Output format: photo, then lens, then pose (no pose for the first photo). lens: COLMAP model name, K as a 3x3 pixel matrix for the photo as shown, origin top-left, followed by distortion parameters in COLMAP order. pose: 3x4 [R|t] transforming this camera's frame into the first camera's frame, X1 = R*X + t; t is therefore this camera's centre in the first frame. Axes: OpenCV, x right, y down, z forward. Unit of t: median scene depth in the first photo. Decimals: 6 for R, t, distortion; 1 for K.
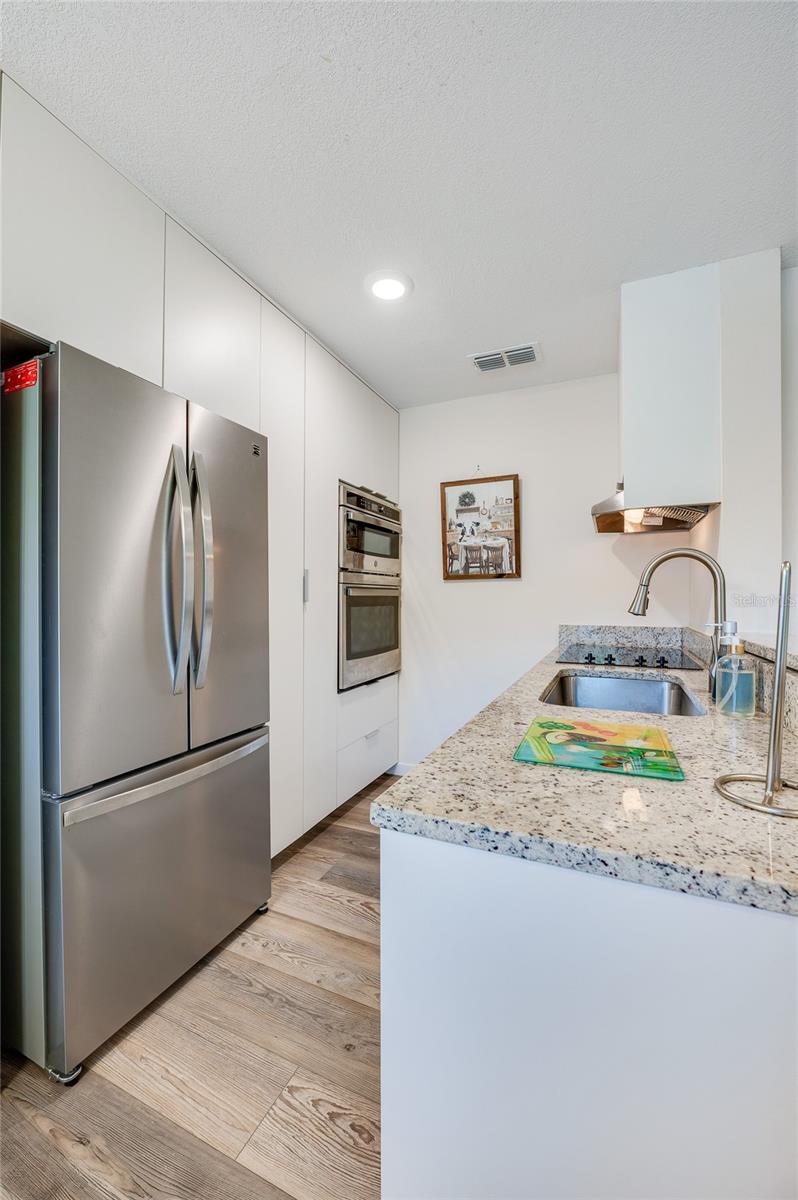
lens RADIAL K [[484.5, 0, 402.3], [0, 484.5, 599.9], [0, 0, 1]] dist [-0.017992, 0.001644]
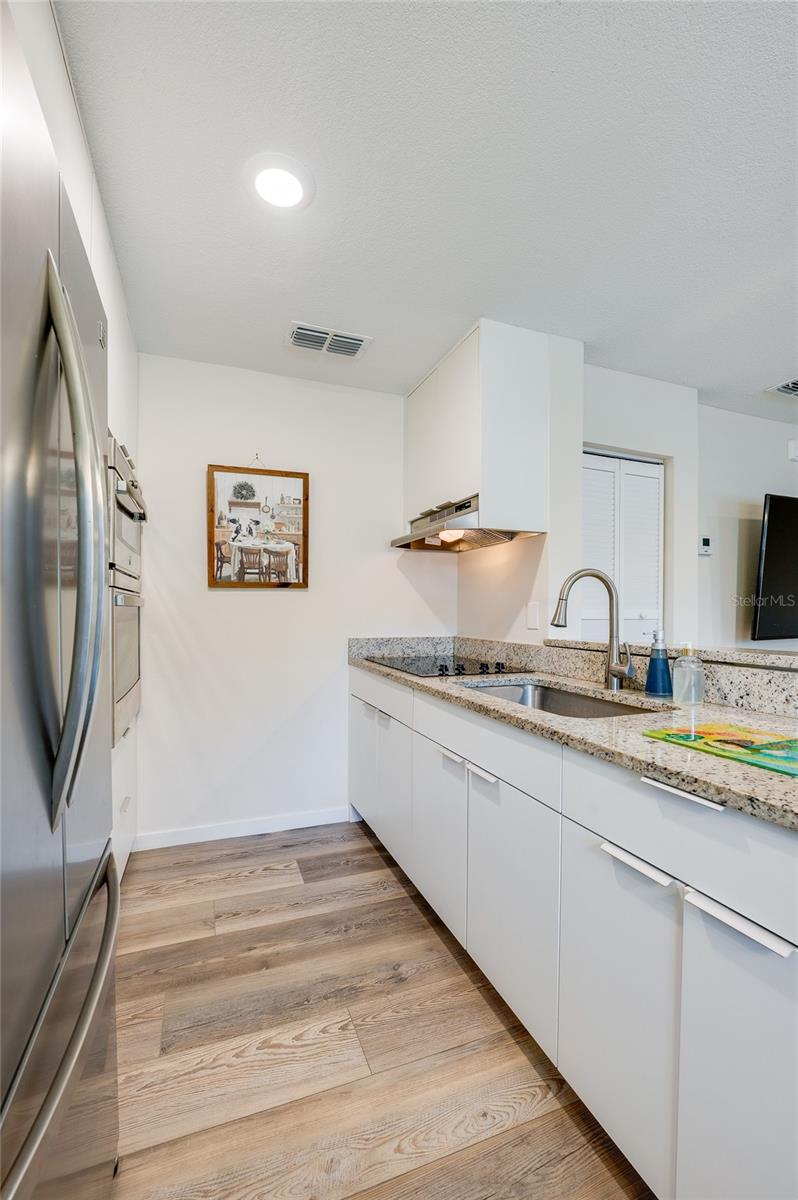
lens RADIAL K [[484.5, 0, 413.3], [0, 484.5, 613.5], [0, 0, 1]] dist [-0.017992, 0.001644]
pose [[0.705577, -0.001689, 0.708631, -0.257778], [-0.000685, 0.999995, 0.003066, -0.001075], [-0.708633, -0.002649, 0.705573, 0.219231]]
